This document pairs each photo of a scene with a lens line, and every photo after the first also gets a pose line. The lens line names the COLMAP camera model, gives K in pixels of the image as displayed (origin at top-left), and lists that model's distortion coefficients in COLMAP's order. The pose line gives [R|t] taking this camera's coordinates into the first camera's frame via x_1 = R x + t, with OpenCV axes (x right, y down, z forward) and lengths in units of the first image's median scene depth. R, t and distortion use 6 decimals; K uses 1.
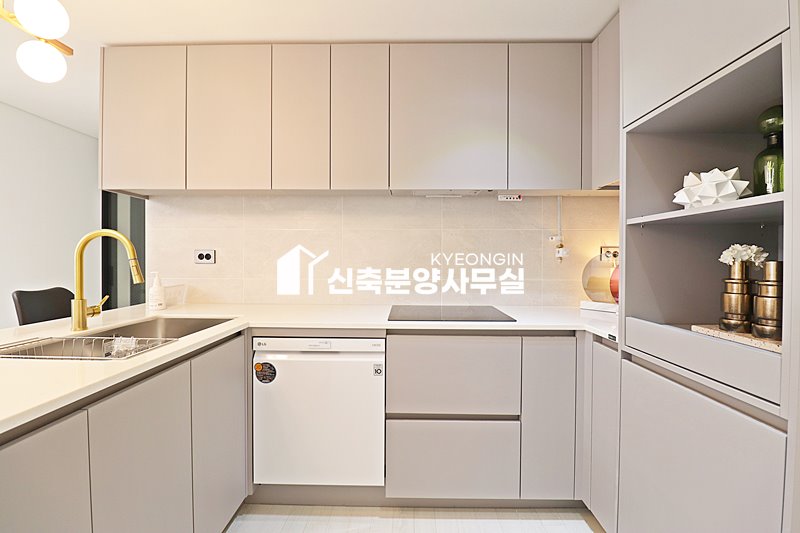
lens RADIAL K [[369.8, 0, 402.0], [0, 369.8, 263.4], [0, 0, 1]] dist [-0.007873, -0.002865]
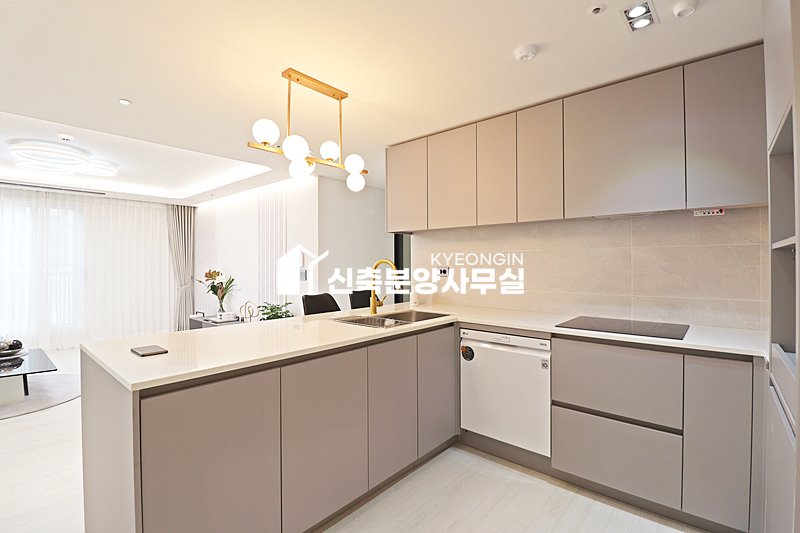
lens RADIAL K [[369.8, 0, 399.5], [0, 369.8, 267.0], [0, 0, 1]] dist [-0.007873, -0.002865]
pose [[0.760693, -0.001214, -0.649110, 0.371753], [-0.002485, 0.999985, -0.004782, -0.038703], [0.649107, 0.005250, 0.760679, -0.289753]]
